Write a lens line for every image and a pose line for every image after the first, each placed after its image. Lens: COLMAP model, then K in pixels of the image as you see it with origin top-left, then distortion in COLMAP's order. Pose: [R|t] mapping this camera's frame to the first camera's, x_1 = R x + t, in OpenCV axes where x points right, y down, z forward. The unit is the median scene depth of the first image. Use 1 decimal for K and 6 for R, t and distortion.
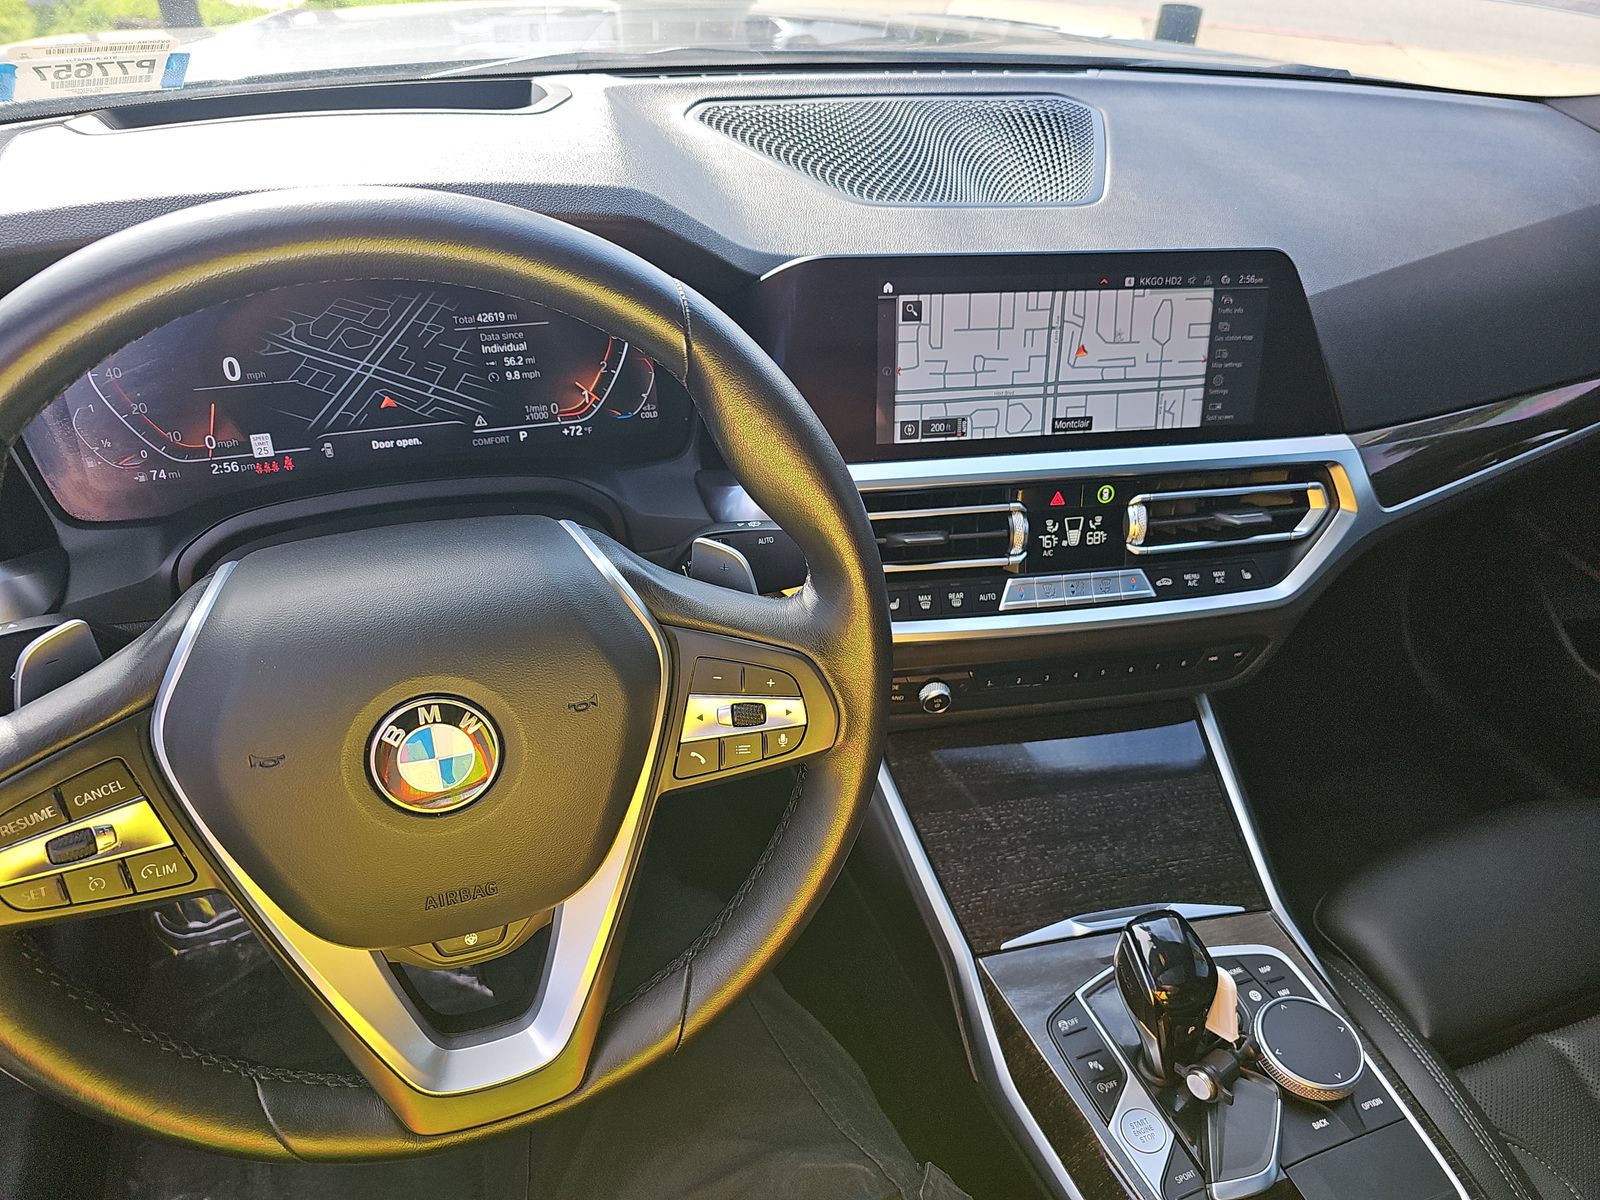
lens RADIAL K [[1042.3, 0, 787.9], [0, 1042.3, 602.7], [0, 0, 1]] dist [0.016420, -0.031216]
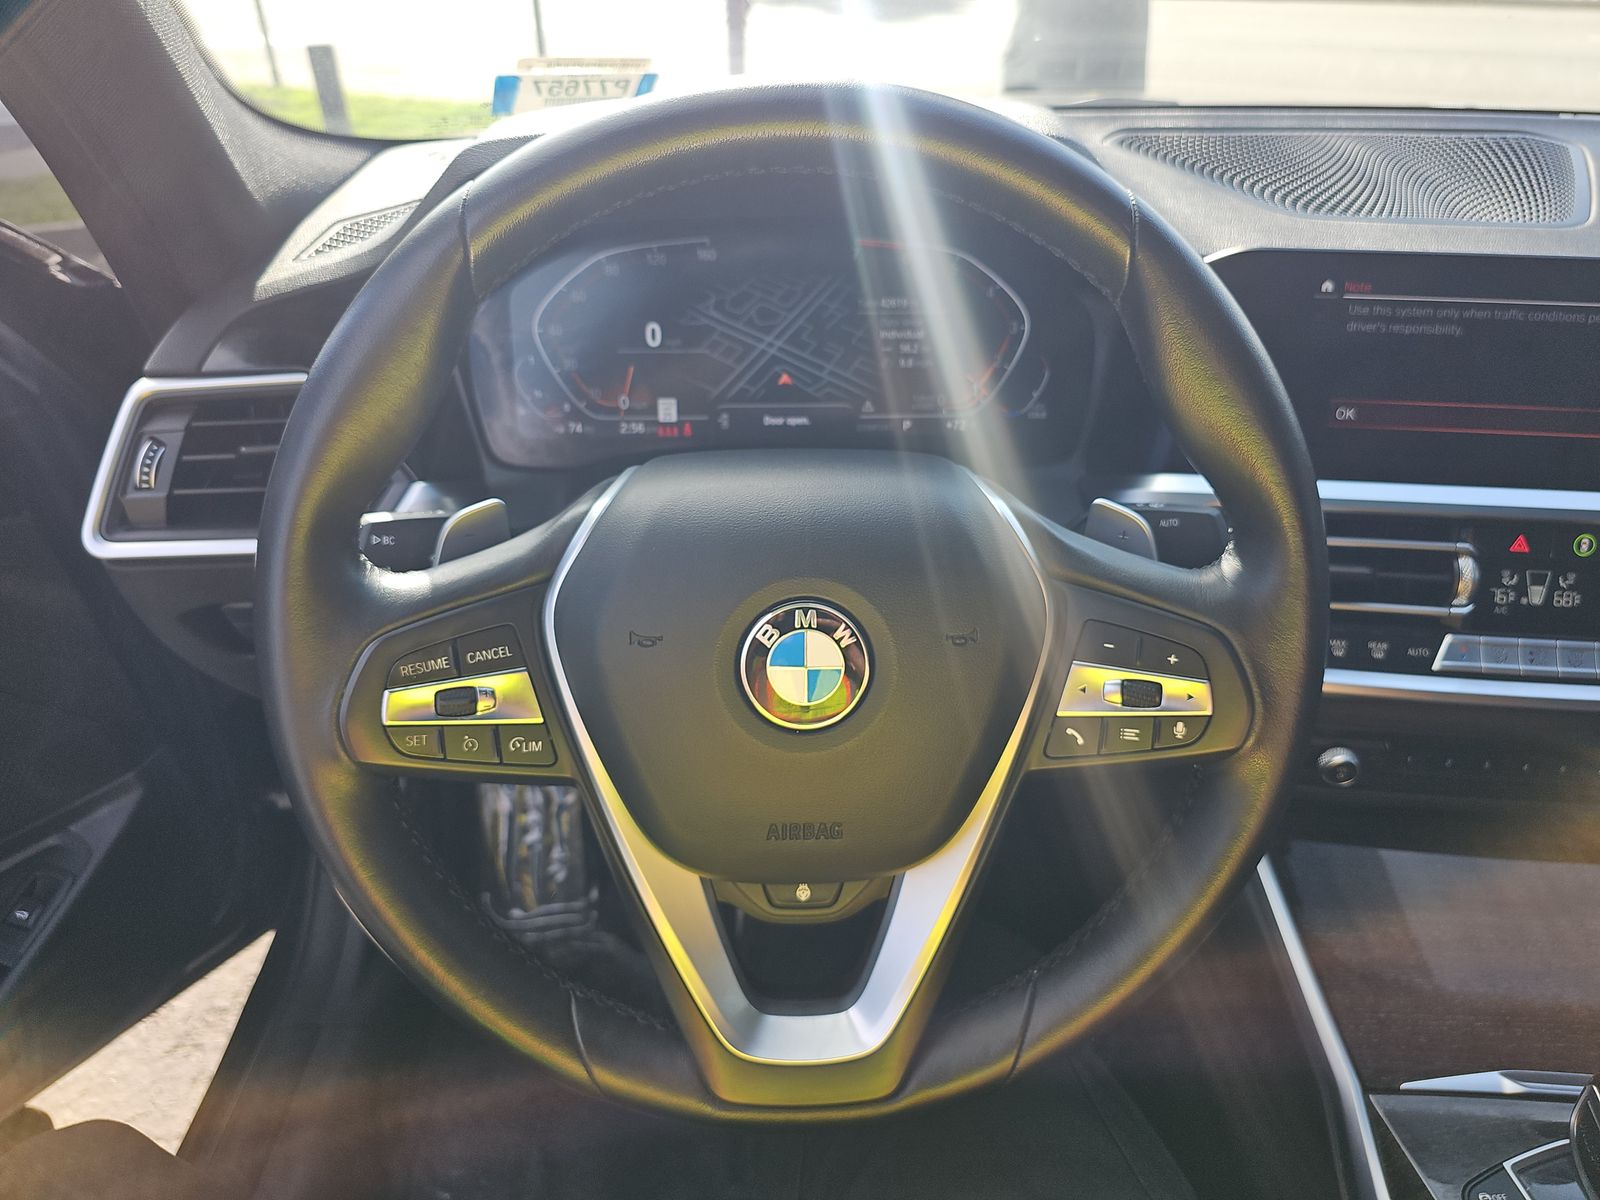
lens RADIAL K [[1042.3, 0, 811.1], [0, 1042.3, 575.4], [0, 0, 1]] dist [0.016420, -0.031216]
pose [[0.952924, 0.104266, -0.284717, -0.047918], [-0.142083, 0.983091, -0.115522, 0.114568], [0.267858, 0.150537, 0.951625, 0.062137]]
